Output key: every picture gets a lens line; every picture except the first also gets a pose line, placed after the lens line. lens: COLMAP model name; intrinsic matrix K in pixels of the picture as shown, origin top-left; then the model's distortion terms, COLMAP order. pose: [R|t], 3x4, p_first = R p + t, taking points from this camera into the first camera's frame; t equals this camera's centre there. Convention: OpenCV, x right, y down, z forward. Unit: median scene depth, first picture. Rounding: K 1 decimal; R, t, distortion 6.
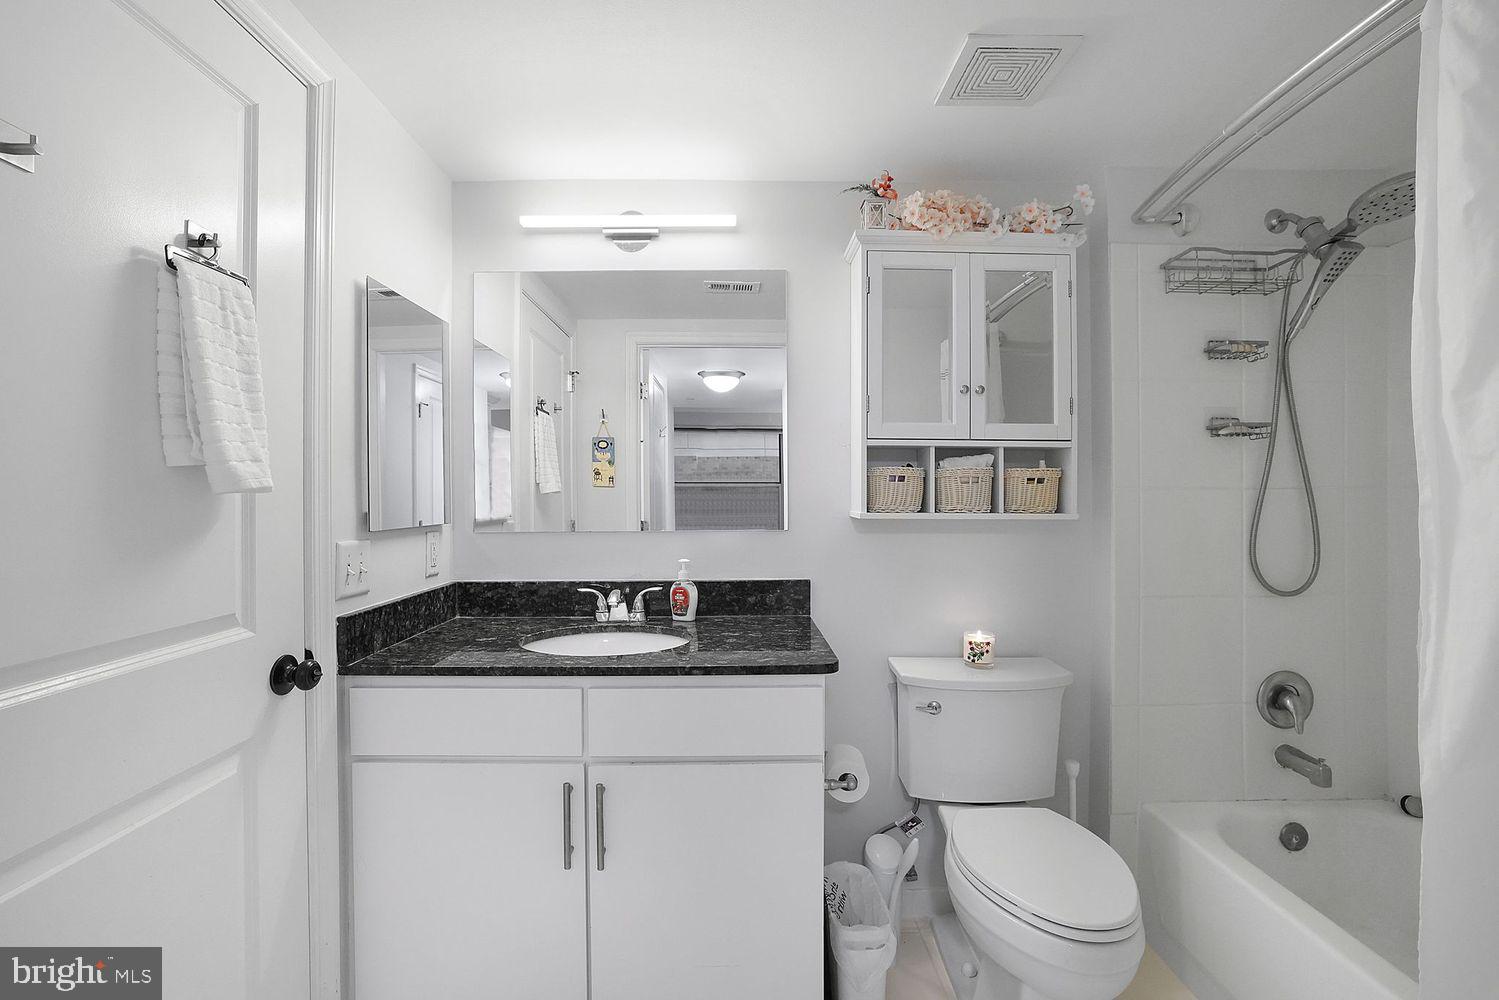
lens RADIAL K [[655.8, 0, 742.6], [0, 655.8, 491.5], [0, 0, 1]] dist [-0.051616, 0.019359]
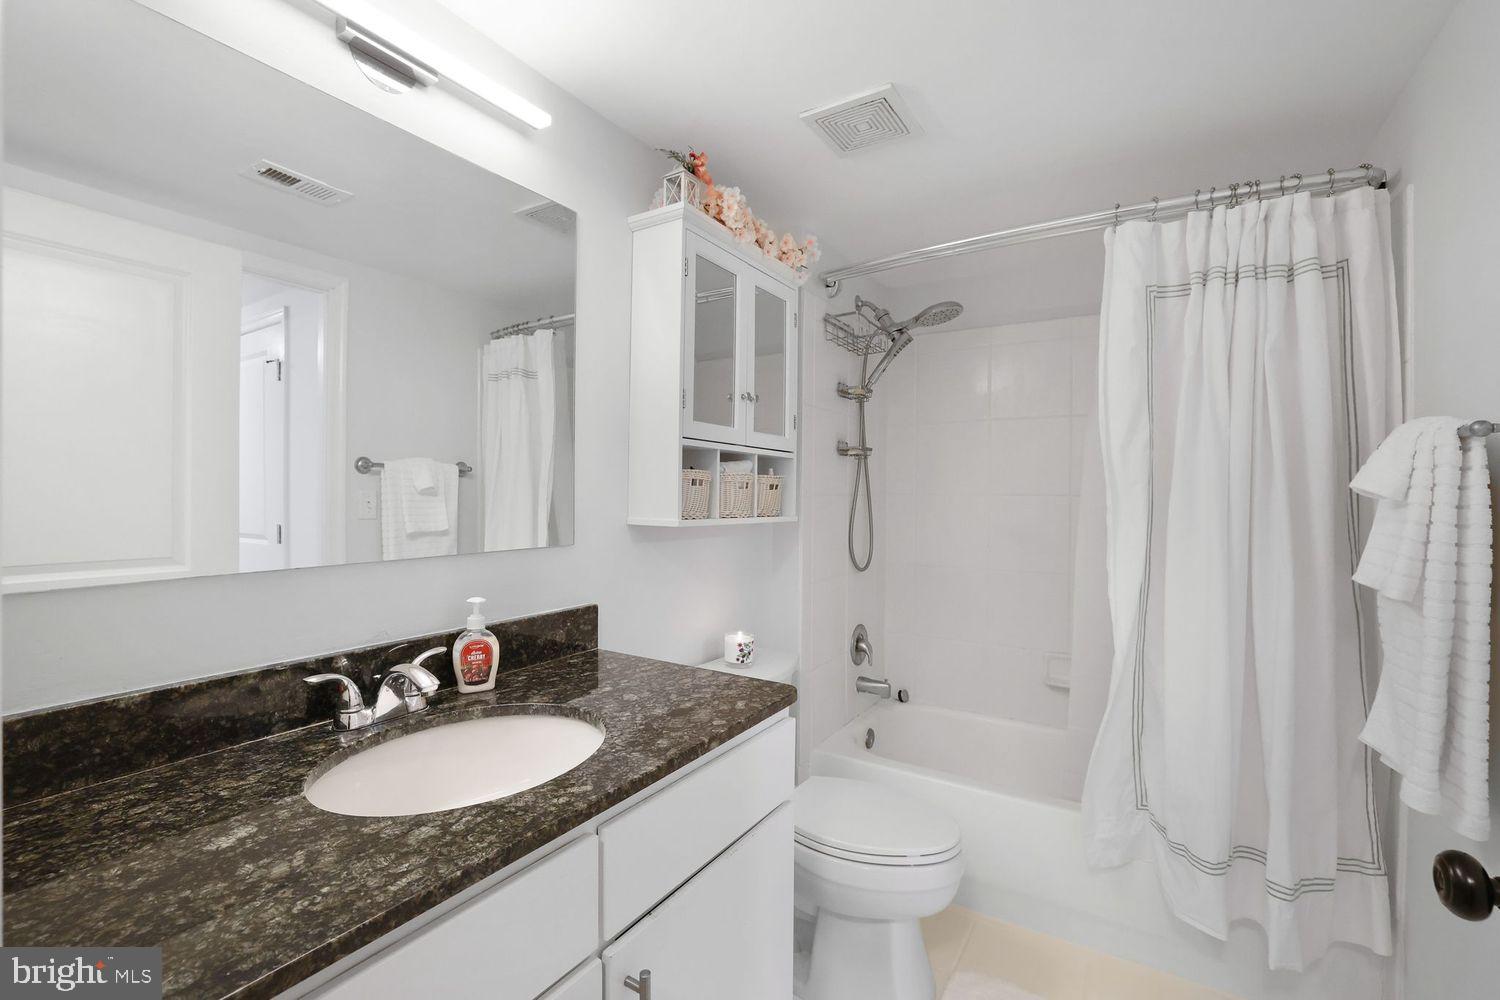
lens RADIAL K [[656.3, 0, 743.1], [0, 656.3, 491.5], [0, 0, 1]] dist [-0.051616, 0.019359]
pose [[0.541039, 0.009616, 0.840942, -0.510854], [-0.010072, 0.999937, -0.004954, -0.002844], [-0.840937, -0.005790, 0.541102, 0.437580]]
